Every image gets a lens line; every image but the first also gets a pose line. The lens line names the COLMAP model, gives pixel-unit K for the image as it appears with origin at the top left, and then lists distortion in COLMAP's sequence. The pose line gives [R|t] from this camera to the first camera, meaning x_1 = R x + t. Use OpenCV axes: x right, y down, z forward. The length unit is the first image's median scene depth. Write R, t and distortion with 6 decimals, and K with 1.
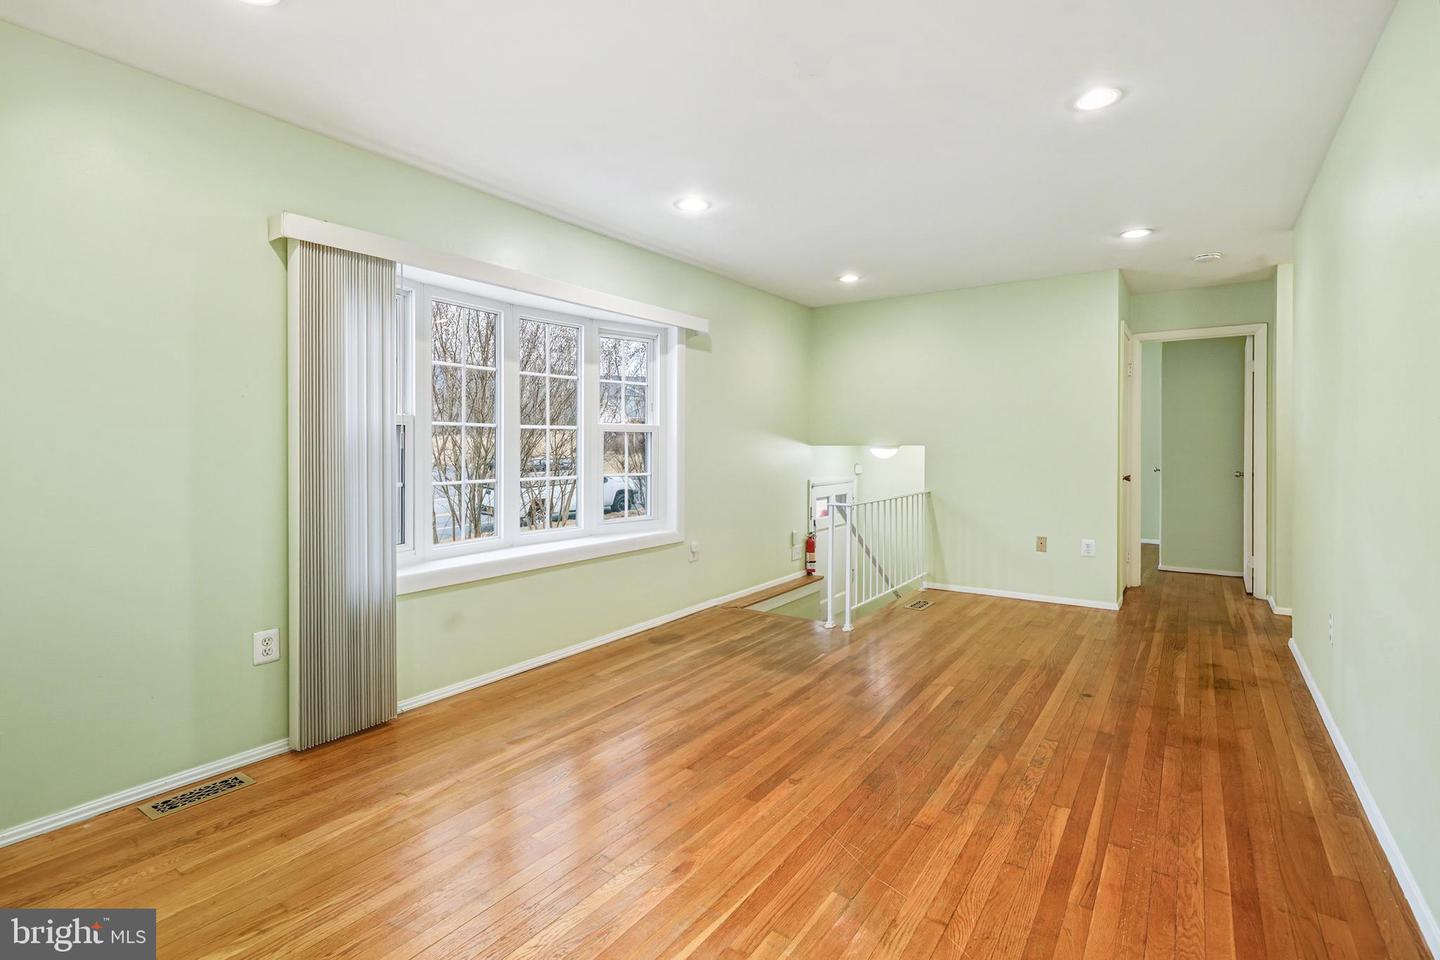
lens RADIAL K [[652.2, 0, 720.2], [0, 652.2, 451.3], [0, 0, 1]] dist [0.001159, 0.000252]
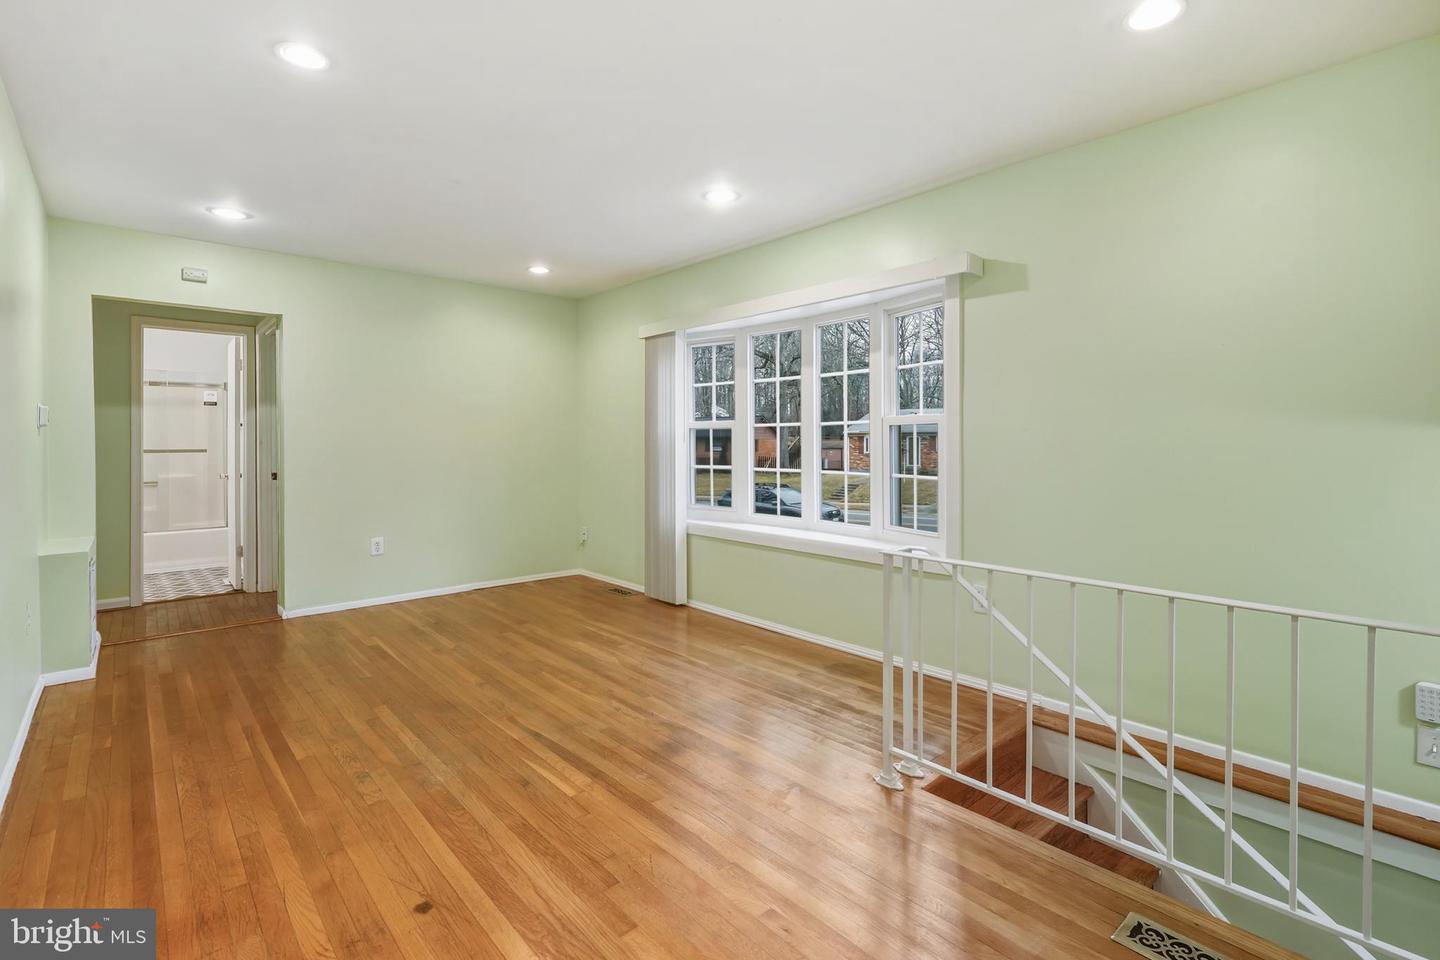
lens RADIAL K [[652.2, 0, 720.2], [0, 652.2, 451.3], [0, 0, 1]] dist [0.001159, 0.000252]
pose [[-0.200173, 0.017304, -0.979608, 0.996056], [-0.004772, 0.999815, 0.018636, -0.014334], [0.979749, 0.008405, -0.200053, 1.293469]]
